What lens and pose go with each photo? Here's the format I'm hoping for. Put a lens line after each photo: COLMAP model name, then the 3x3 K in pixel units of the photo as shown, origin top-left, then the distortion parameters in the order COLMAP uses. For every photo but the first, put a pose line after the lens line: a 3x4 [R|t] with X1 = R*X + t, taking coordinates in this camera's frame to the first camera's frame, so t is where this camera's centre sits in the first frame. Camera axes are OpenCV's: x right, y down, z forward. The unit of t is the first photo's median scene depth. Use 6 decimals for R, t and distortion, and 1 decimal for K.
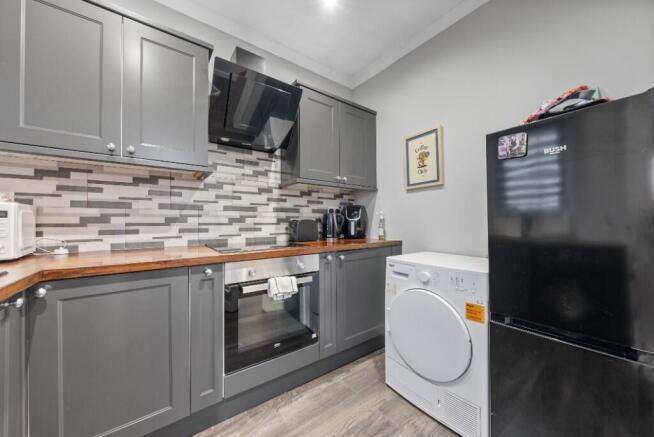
lens RADIAL K [[238.7, 0, 327.0], [0, 238.7, 218.5], [0, 0, 1]] dist [0.000574, -0.000022]
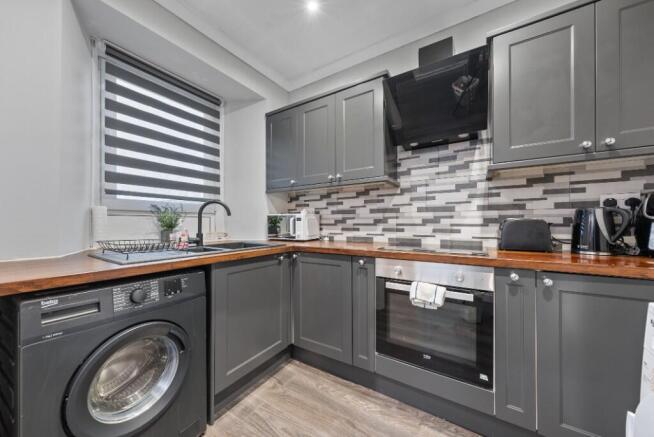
lens RADIAL K [[232.1, 0, 325.8], [0, 232.1, 225.0], [0, 0, 1]] dist [-0.000843, -0.000083]
pose [[0.351529, 0.008859, -0.936135, 0.383733], [0.012691, 0.999818, 0.014228, 0.004612], [0.936091, -0.016882, 0.351353, 0.263587]]
